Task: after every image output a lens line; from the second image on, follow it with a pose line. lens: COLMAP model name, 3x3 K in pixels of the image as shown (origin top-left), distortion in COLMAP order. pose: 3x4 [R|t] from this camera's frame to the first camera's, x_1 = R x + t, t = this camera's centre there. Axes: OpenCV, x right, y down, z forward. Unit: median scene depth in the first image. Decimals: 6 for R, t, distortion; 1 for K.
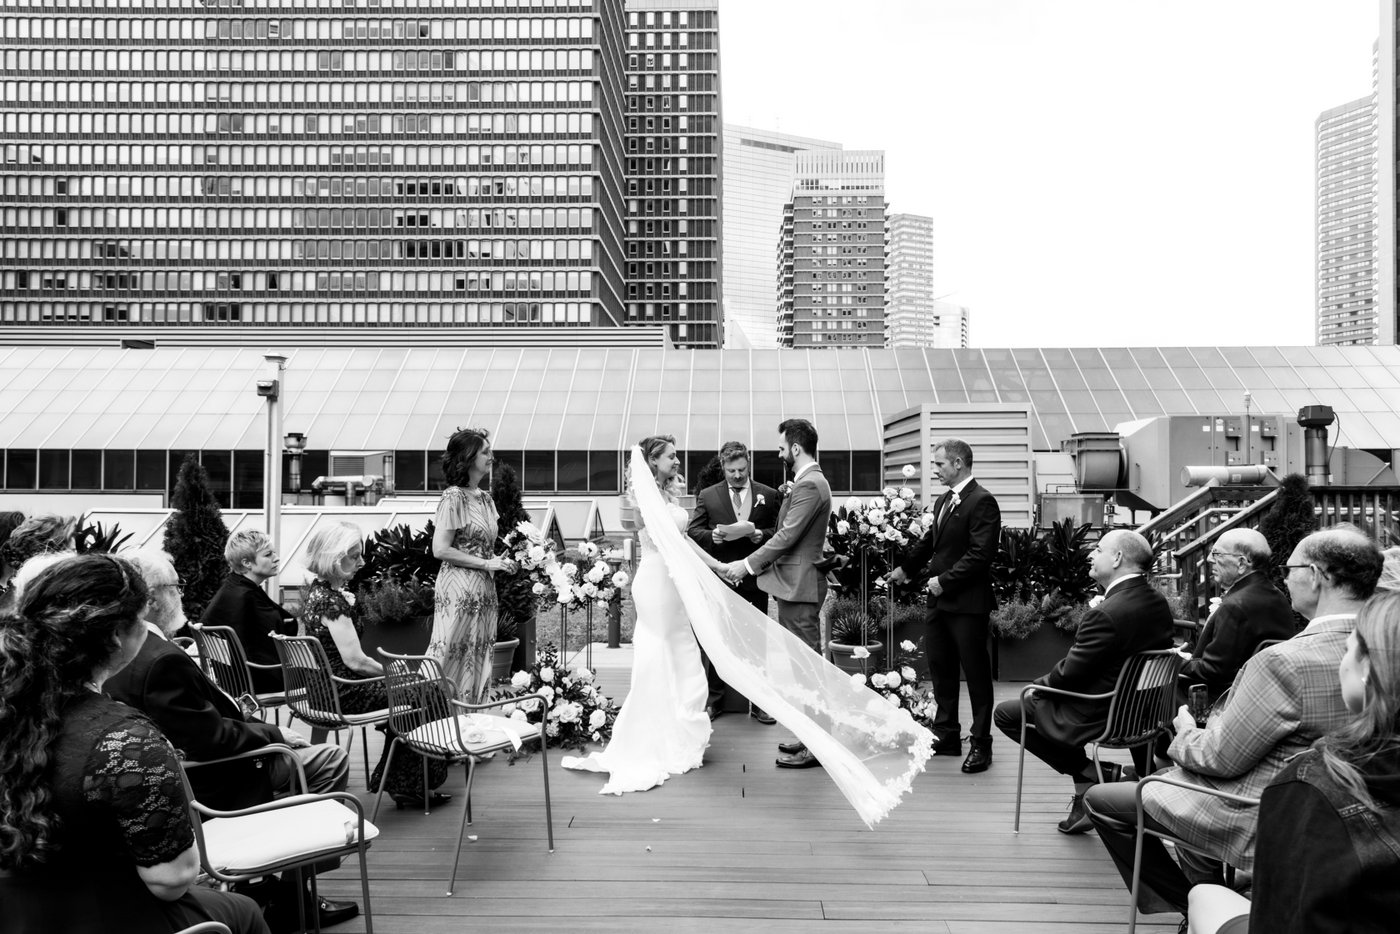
lens RADIAL K [[983.0, 0, 702.0], [0, 983.0, 484.8], [0, 0, 1]] dist [-0.005345, -0.002693]
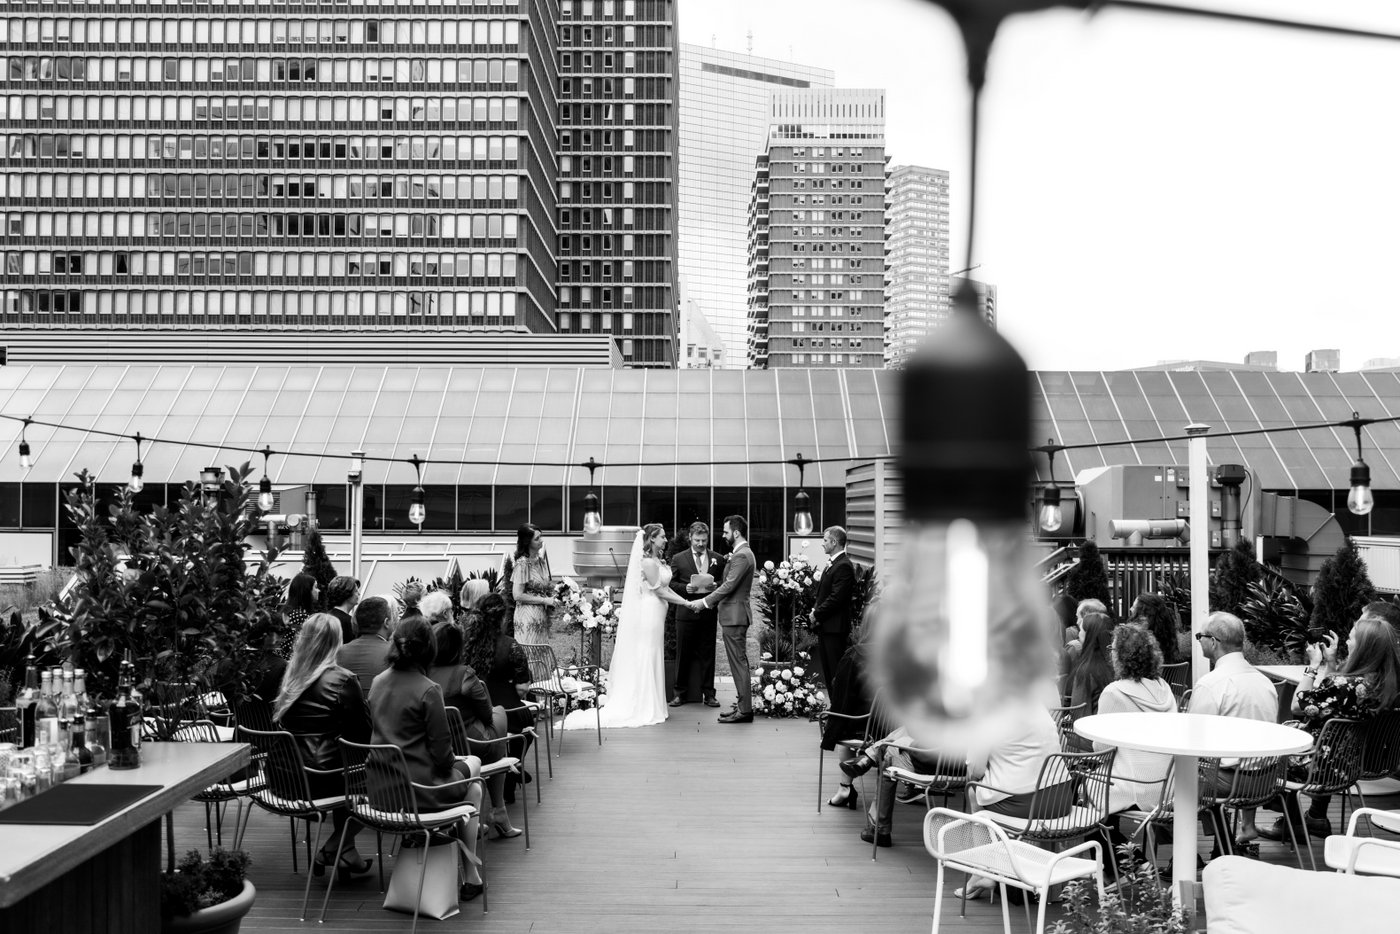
lens RADIAL K [[1501.1, 0, 681.2], [0, 1501.1, 558.7], [0, 0, 1]] dist [-0.000796, 0.014488]
pose [[0.999633, 0.002746, 0.026952, -0.009746], [-0.003810, 0.999212, 0.039512, -0.015306], [-0.026822, -0.039600, 0.998856, -0.248484]]
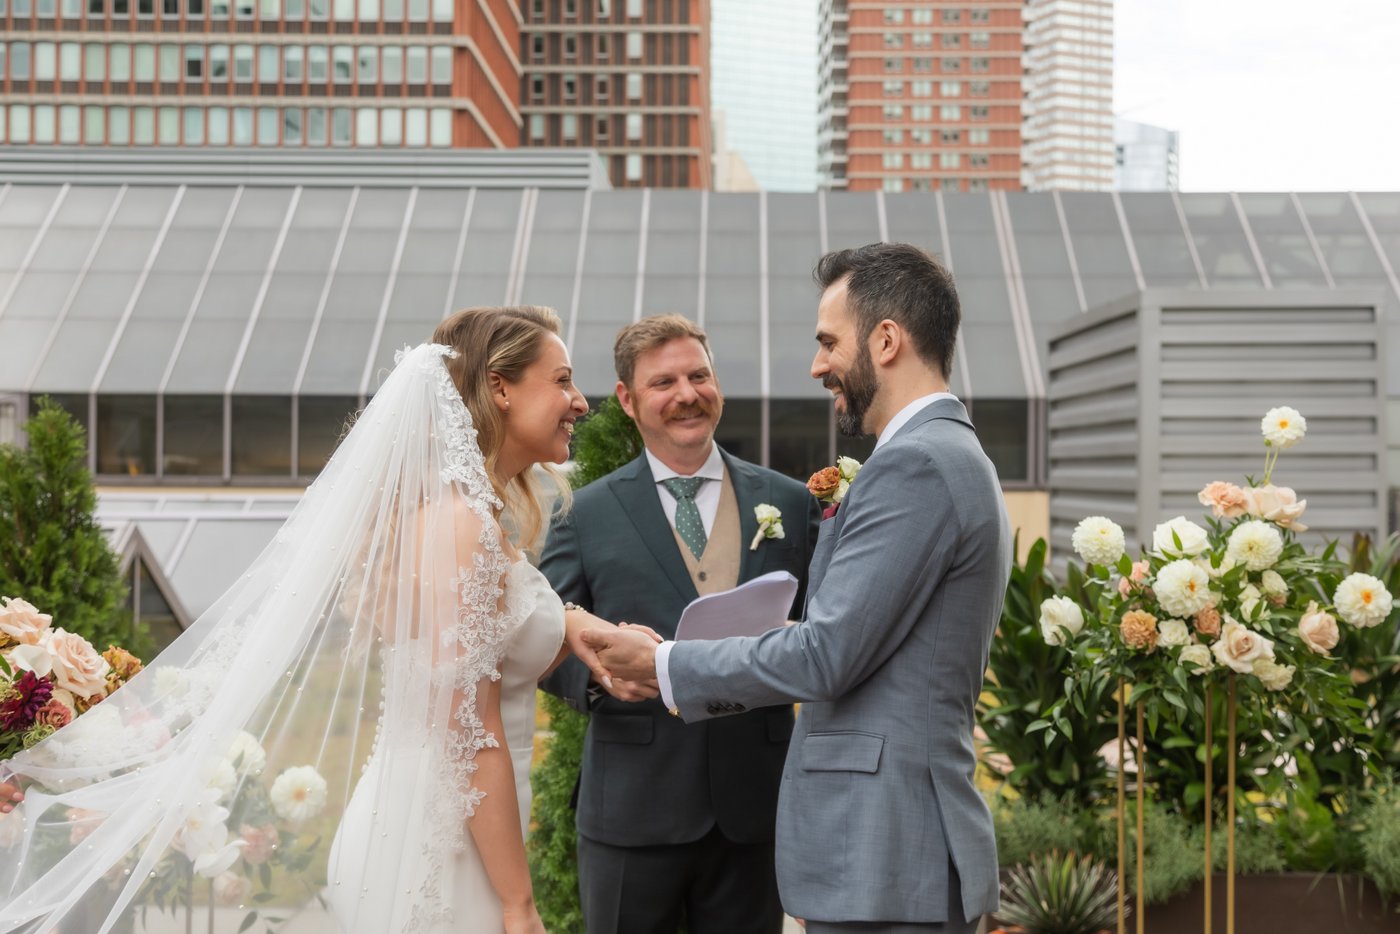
lens RADIAL K [[1757.3, 0, 700.0], [0, 1757.3, 467.0], [0, 0, 1]] dist [0.021818, -0.038521]
pose [[0.999921, 0.004498, 0.011742, 0.005536], [-0.004512, 0.999989, 0.001173, -0.000335], [-0.011737, -0.001226, 0.999930, 0.084961]]
